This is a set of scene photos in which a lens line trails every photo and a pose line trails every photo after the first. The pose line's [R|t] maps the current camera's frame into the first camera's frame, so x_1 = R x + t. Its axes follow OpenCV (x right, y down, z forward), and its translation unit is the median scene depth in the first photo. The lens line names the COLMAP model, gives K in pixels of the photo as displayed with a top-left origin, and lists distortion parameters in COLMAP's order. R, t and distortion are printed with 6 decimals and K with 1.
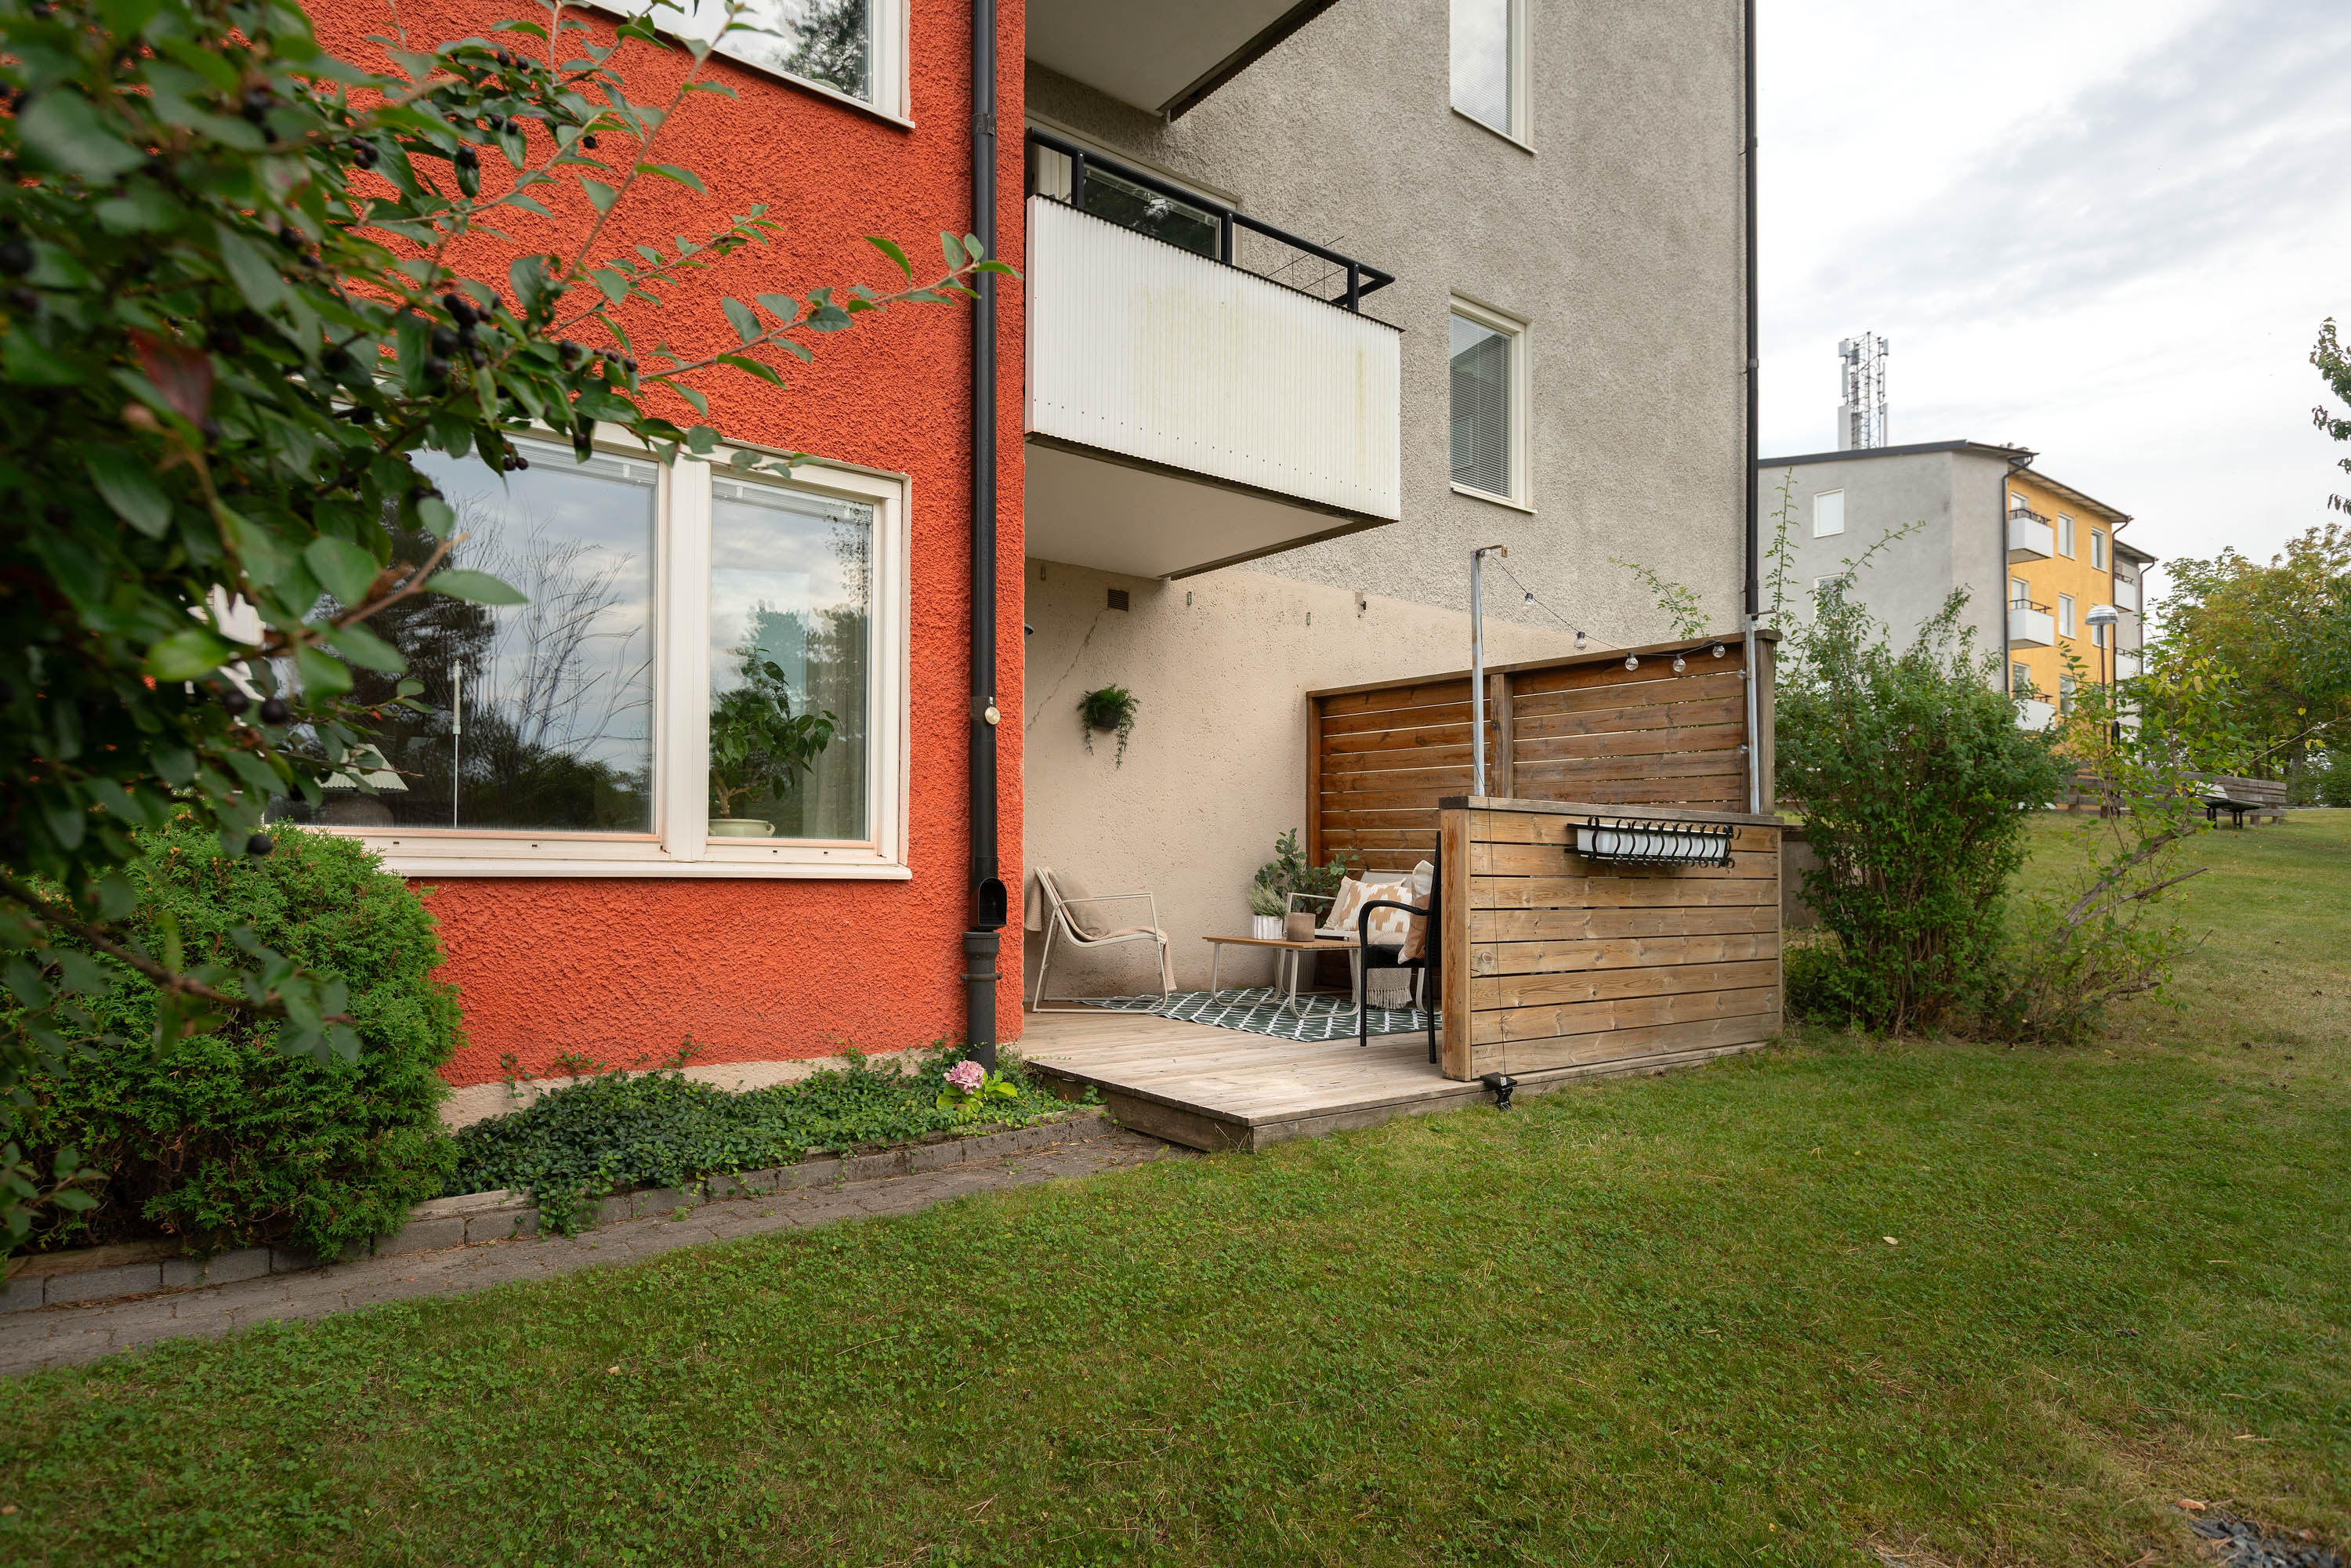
lens RADIAL K [[1301.2, 0, 1165.2], [0, 1301.2, 748.9], [0, 0, 1]] dist [0.016382, -0.001751]
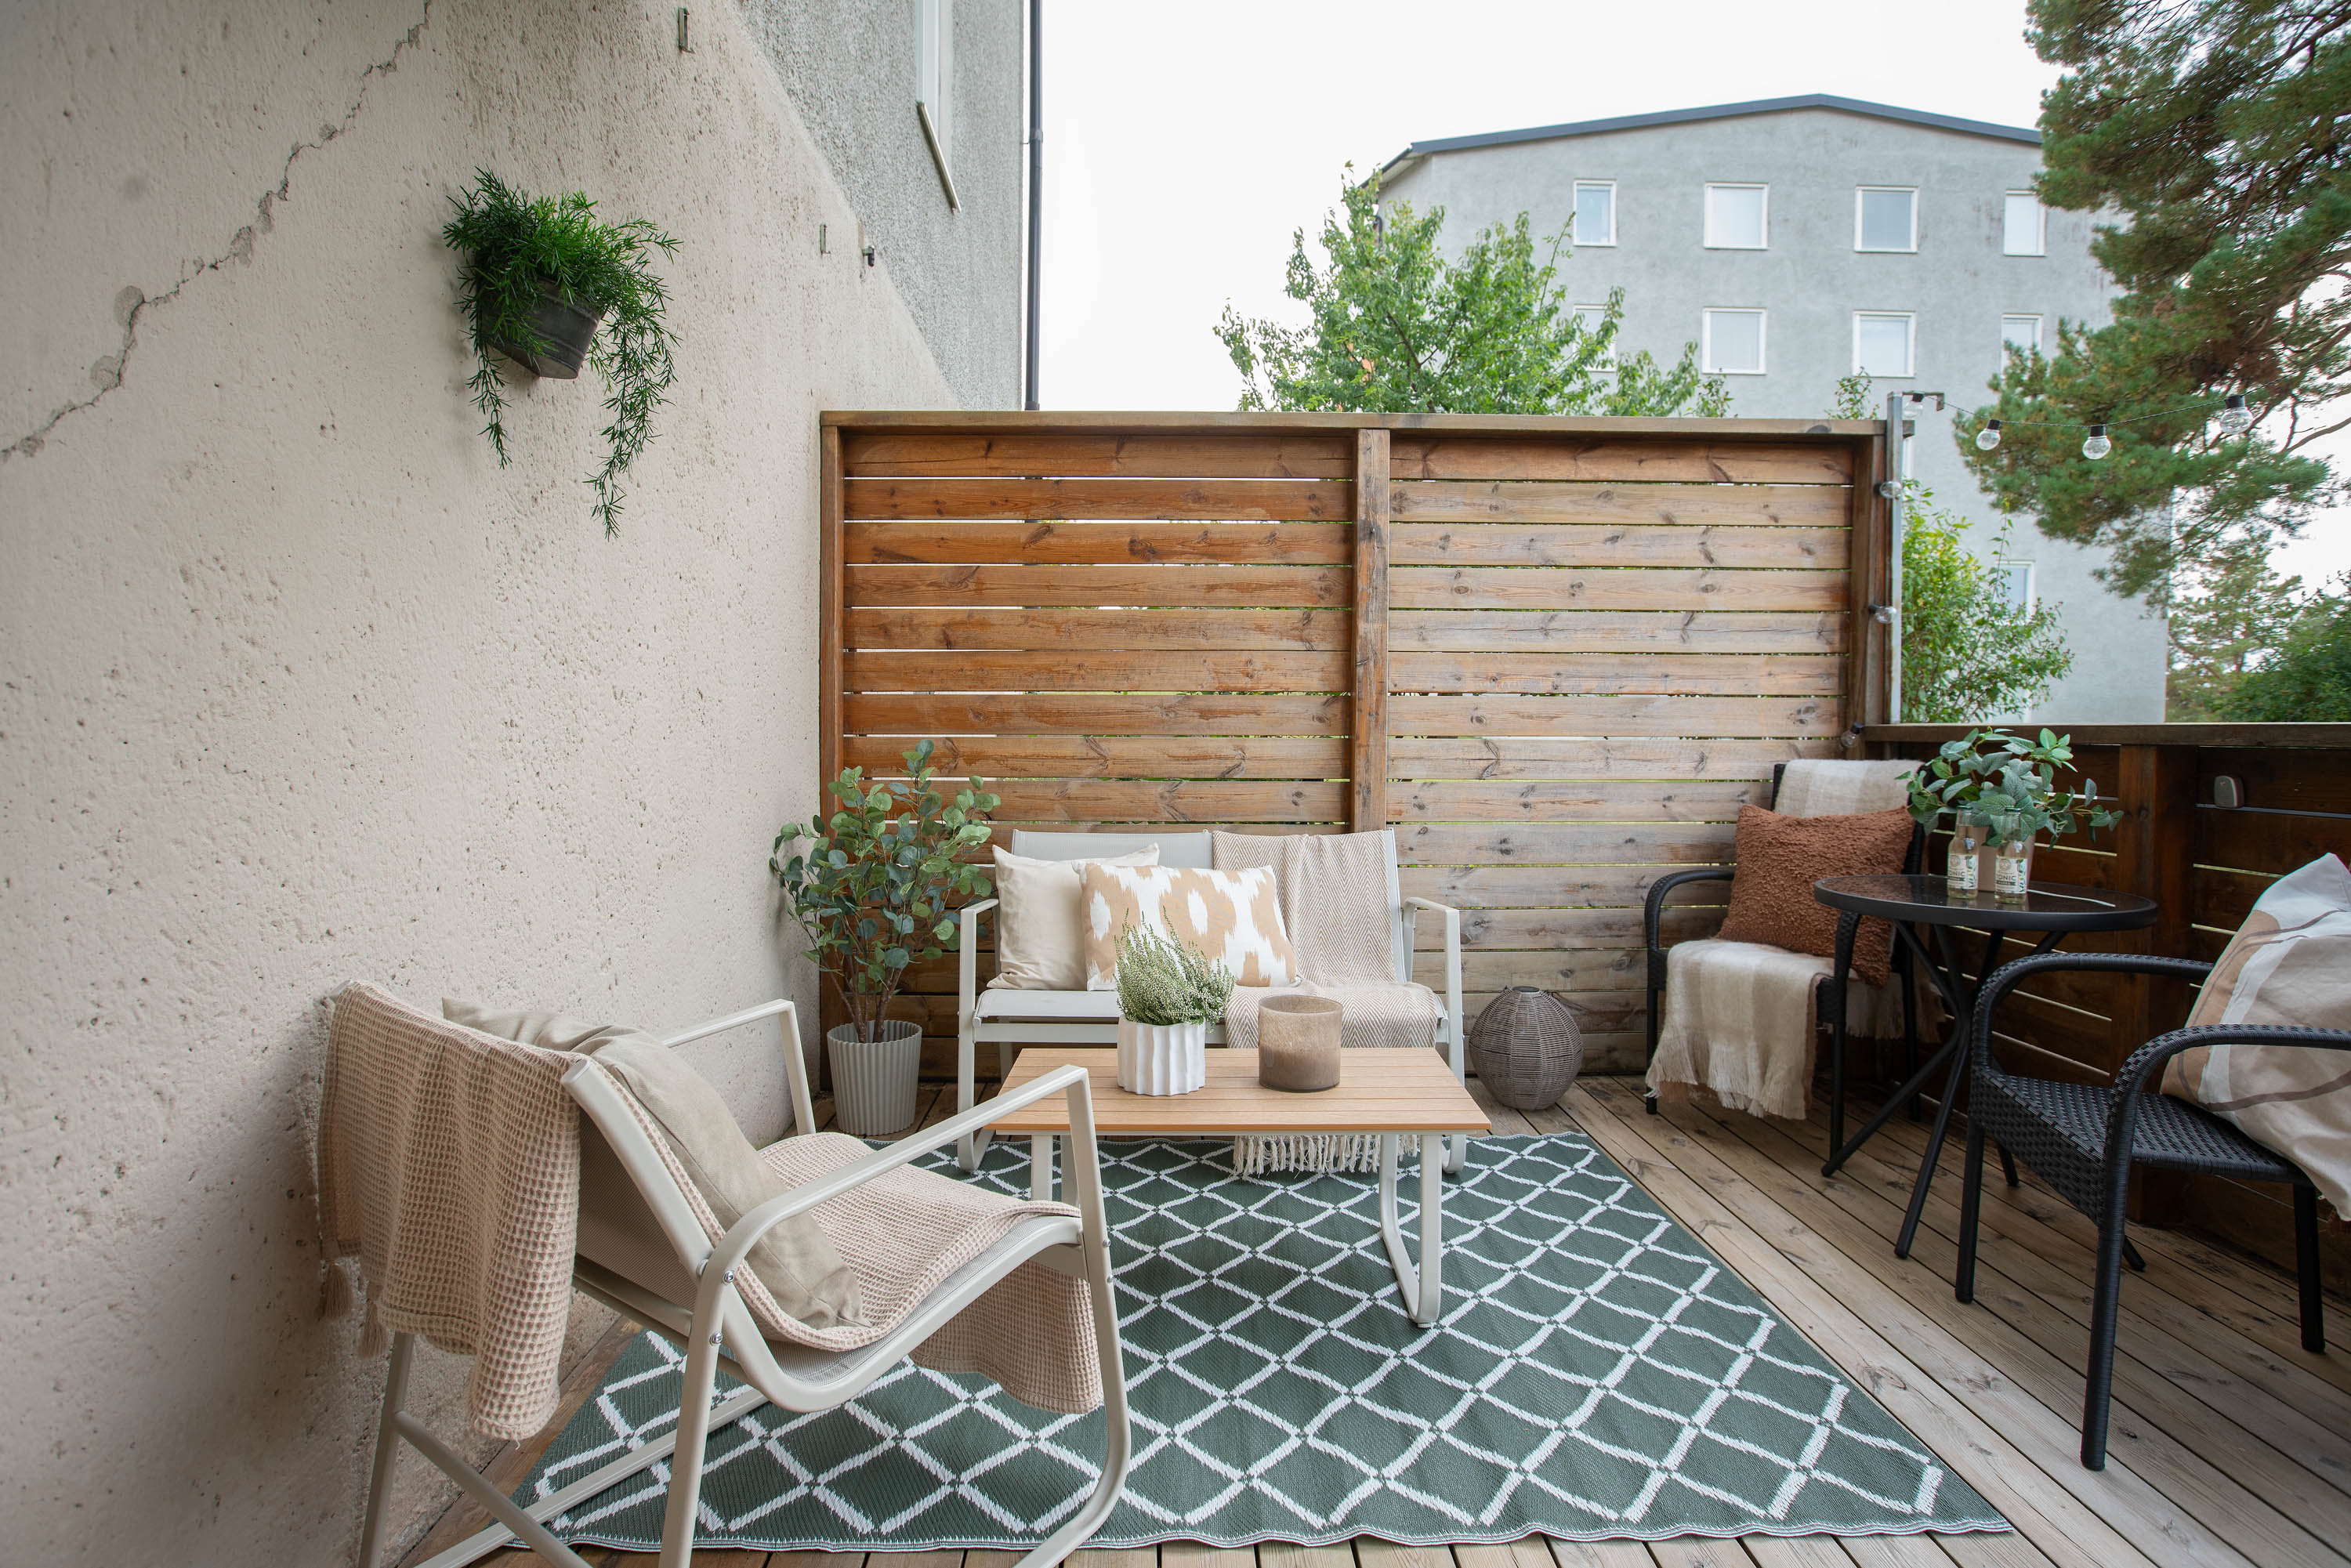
lens RADIAL K [[1184.6, 0, 1168.9], [0, 1184.6, 710.4], [0, 0, 1]] dist [-0.027262, 0.000904]
pose [[0.586037, -0.002929, 0.810279, -0.145579], [-0.063328, 0.996769, 0.049405, 0.029472], [-0.807806, -0.080266, 0.583958, 0.722399]]
